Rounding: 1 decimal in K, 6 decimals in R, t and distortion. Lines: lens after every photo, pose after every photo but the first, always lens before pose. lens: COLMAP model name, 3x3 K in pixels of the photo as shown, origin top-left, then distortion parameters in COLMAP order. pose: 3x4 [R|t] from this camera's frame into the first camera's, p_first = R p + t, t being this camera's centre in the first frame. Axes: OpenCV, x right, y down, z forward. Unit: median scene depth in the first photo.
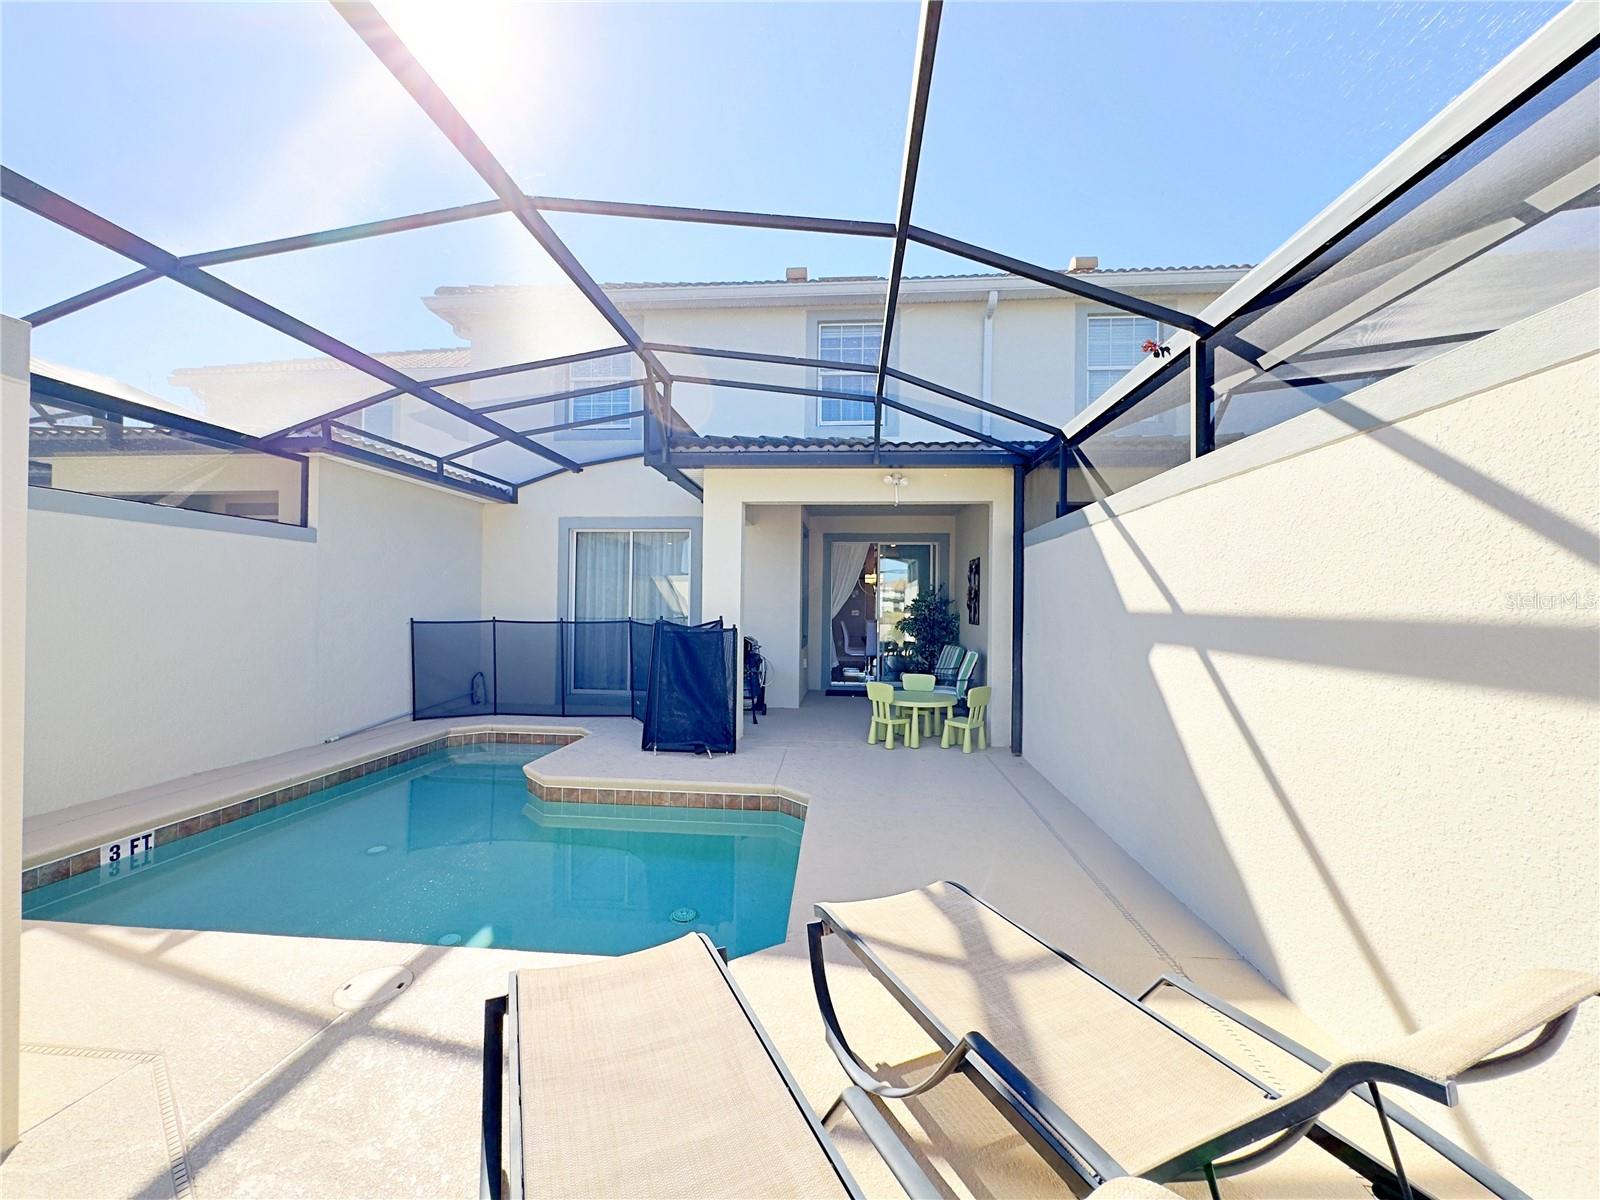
lens RADIAL K [[635.9, 0, 799.1], [0, 635.9, 600.5], [0, 0, 1]] dist [-0.003976, 0.000535]
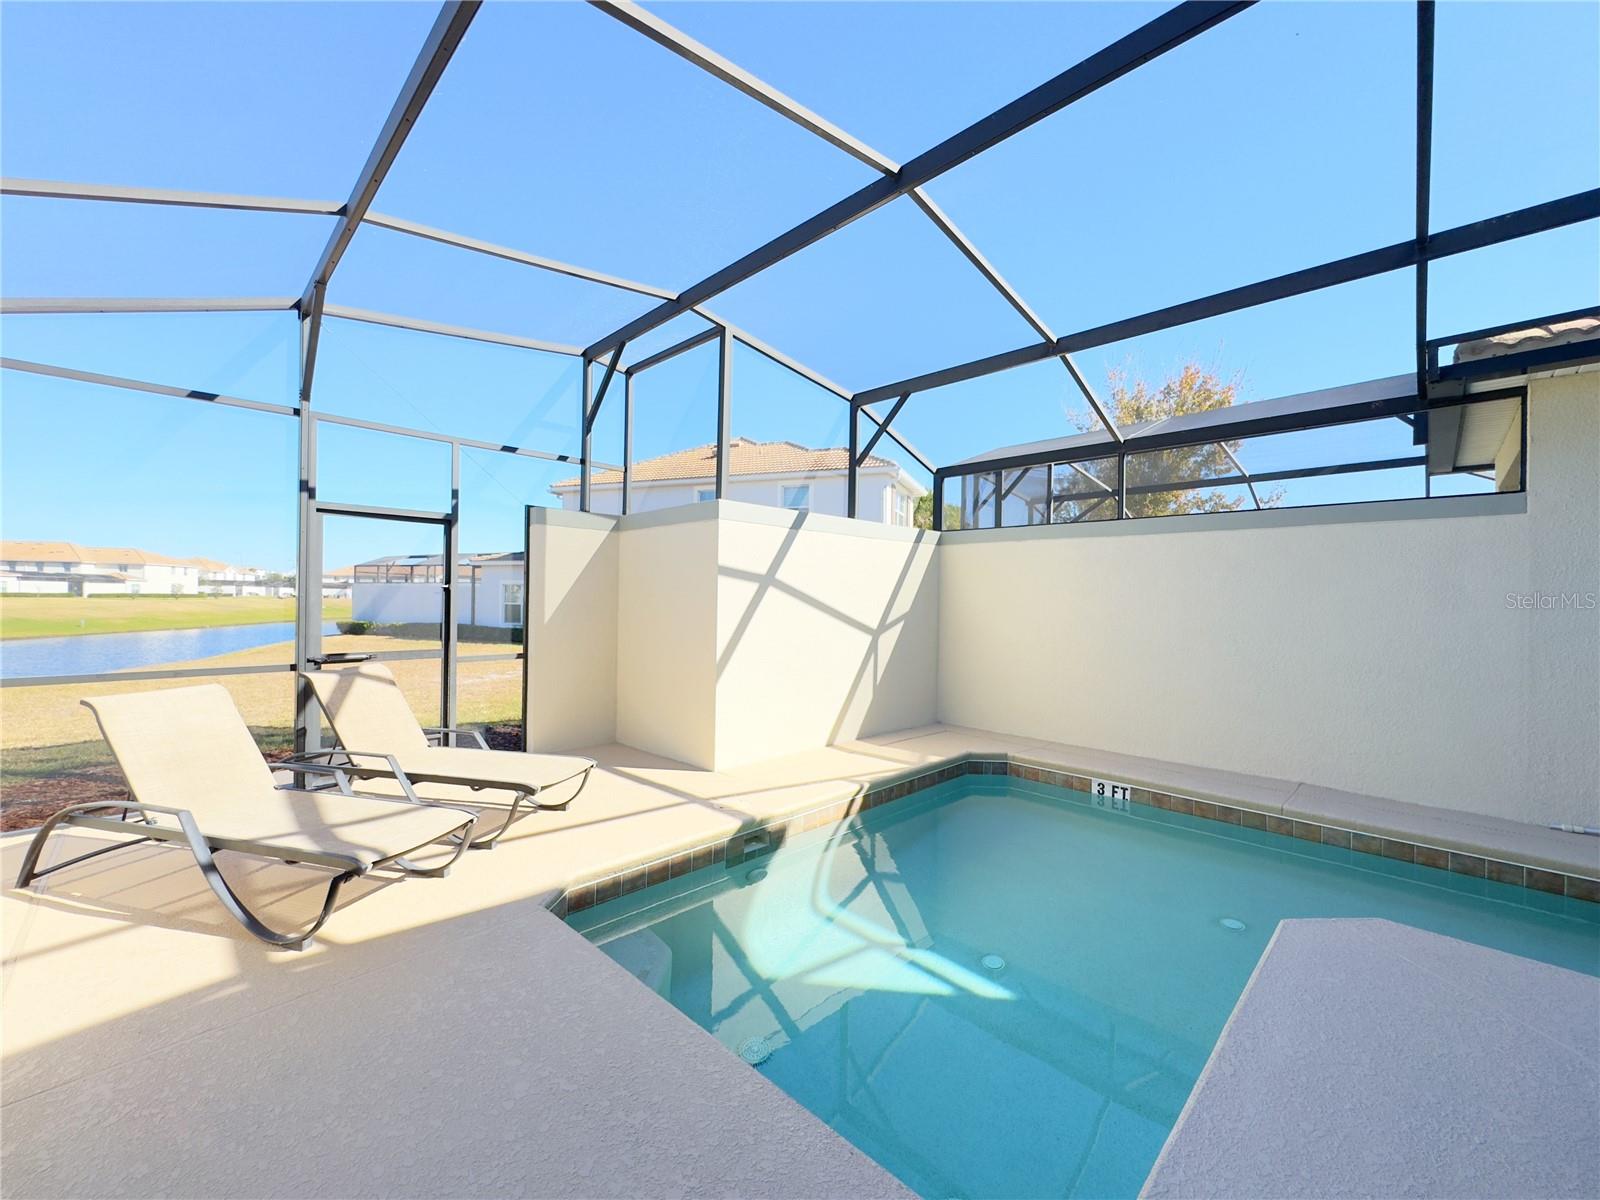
lens RADIAL K [[635.9, 0, 799.1], [0, 635.9, 600.5], [0, 0, 1]] dist [-0.003976, 0.000535]
pose [[-0.637621, -0.018126, -0.770137, 0.337795], [-0.014868, 0.999826, -0.011223, 0.027939], [0.770207, 0.004295, -0.637780, 1.300860]]
